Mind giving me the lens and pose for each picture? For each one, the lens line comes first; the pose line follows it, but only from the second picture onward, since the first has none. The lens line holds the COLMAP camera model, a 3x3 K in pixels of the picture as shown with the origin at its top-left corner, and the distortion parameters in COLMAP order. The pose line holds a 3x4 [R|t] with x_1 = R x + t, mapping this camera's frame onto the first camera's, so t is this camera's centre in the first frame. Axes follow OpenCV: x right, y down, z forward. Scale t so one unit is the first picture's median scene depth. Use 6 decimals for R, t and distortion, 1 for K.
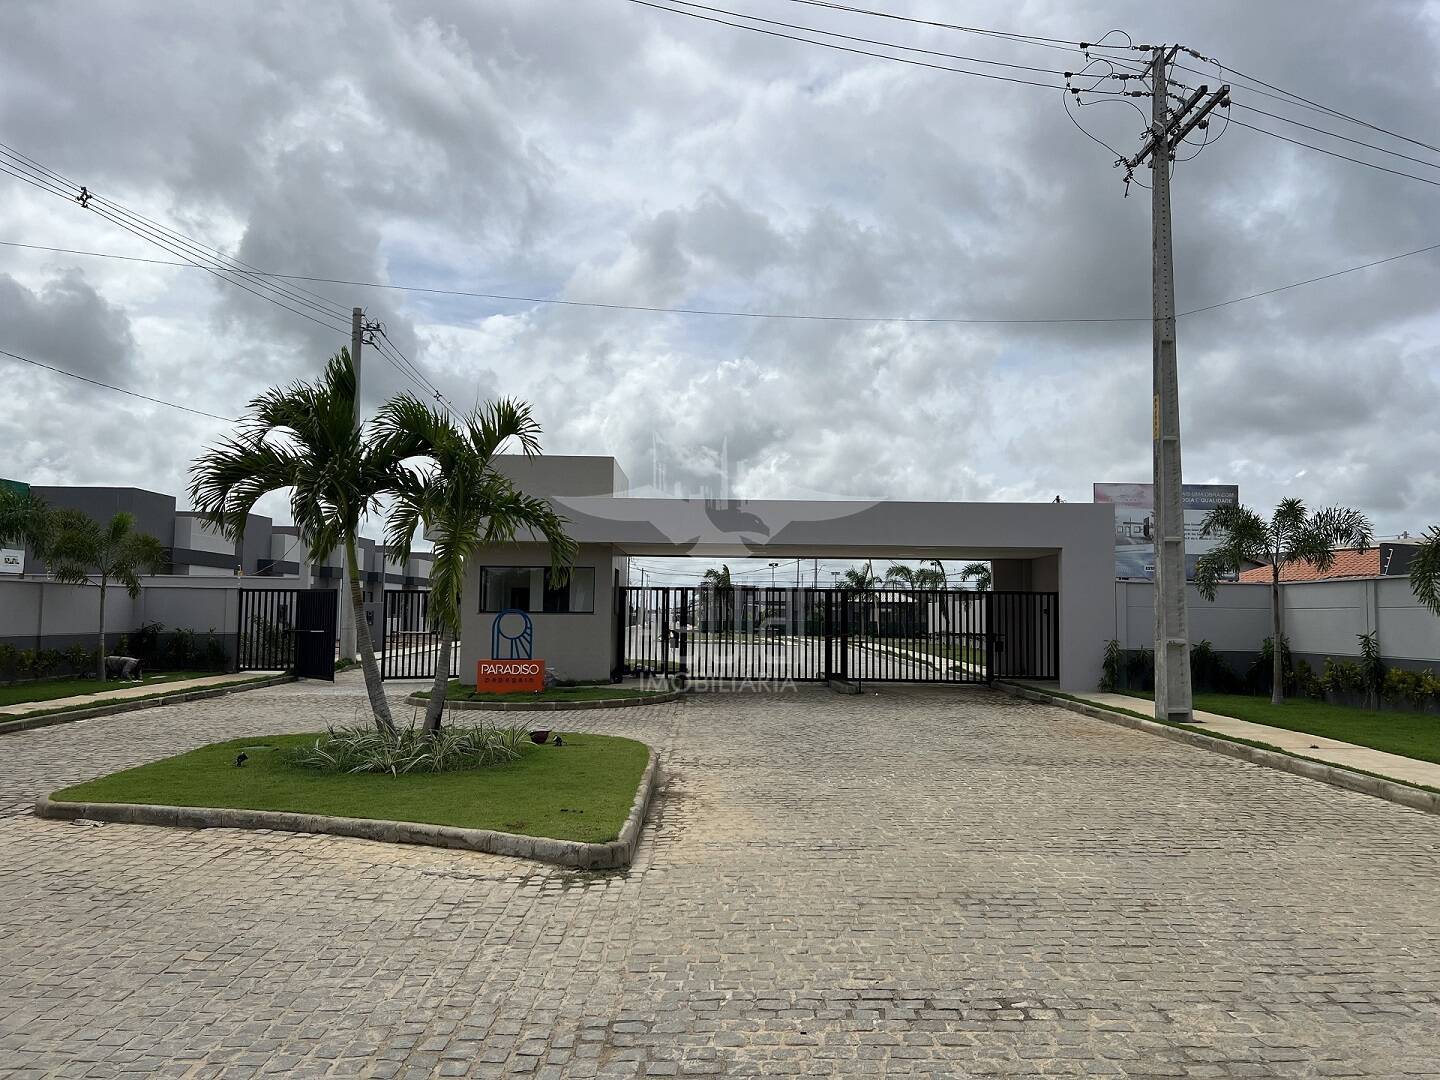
lens RADIAL K [[1084.9, 0, 726.2], [0, 1084.9, 531.1], [0, 0, 1]] dist [0.008511, -0.012096]
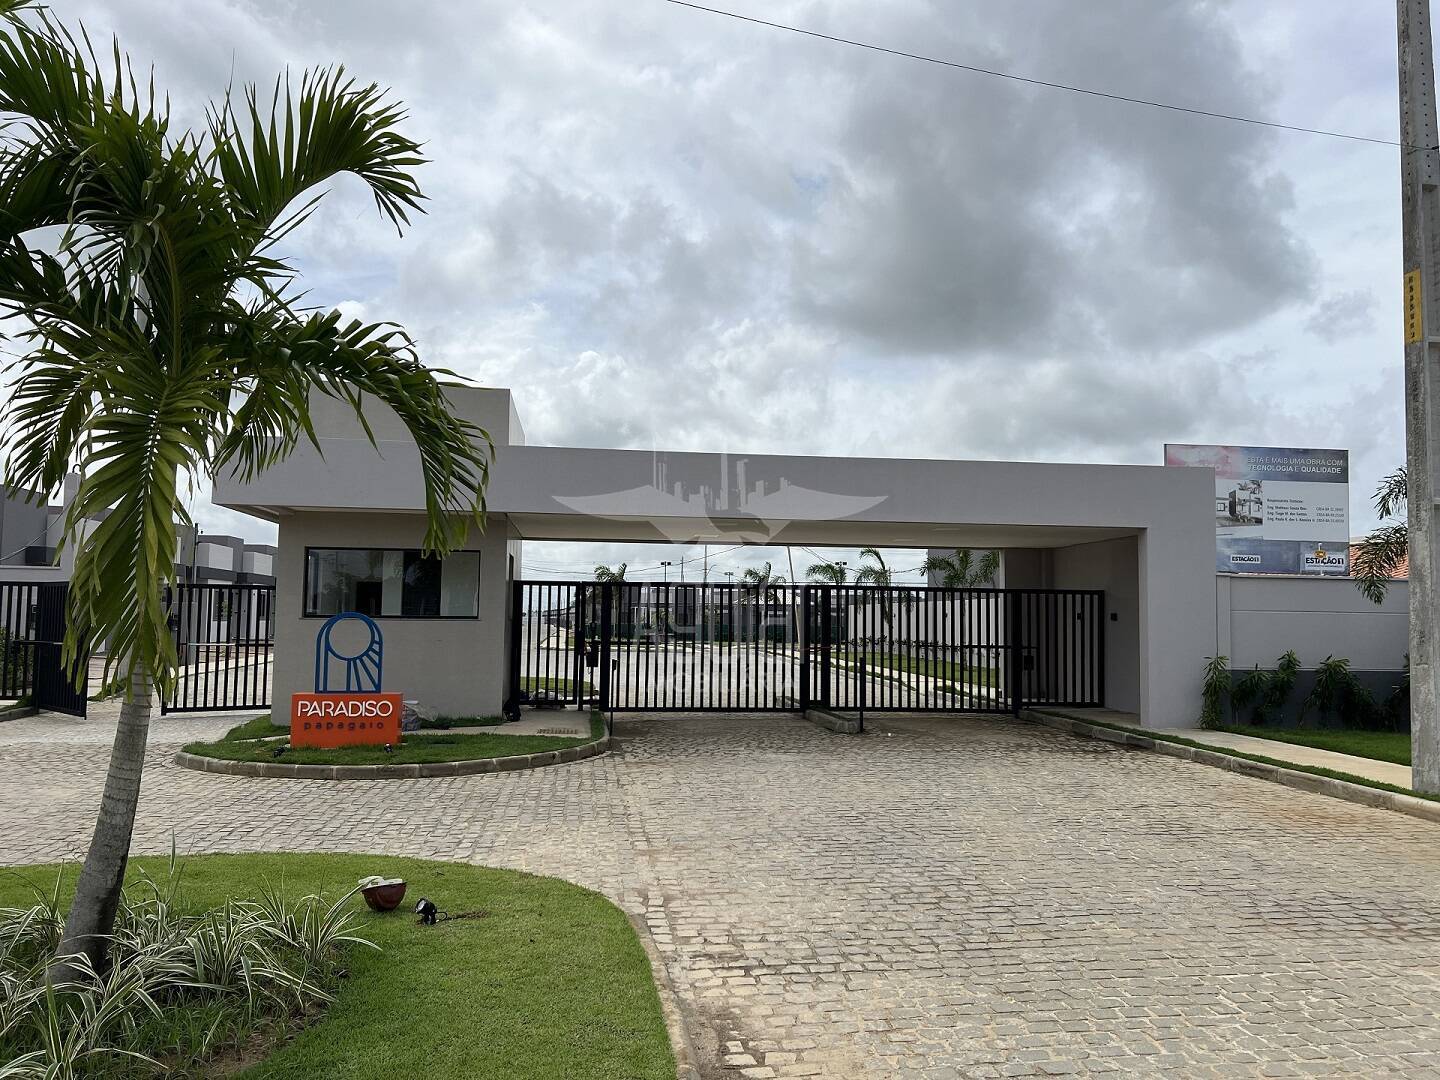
lens RADIAL K [[1084.9, 0, 715.9], [0, 1084.9, 553.7], [0, 0, 1]] dist [0.008511, -0.012096]
pose [[0.993547, 0.008222, 0.113122, -0.048344], [-0.010338, 0.999782, 0.018129, 0.020452], [-0.112948, -0.019181, 0.993416, 0.293700]]
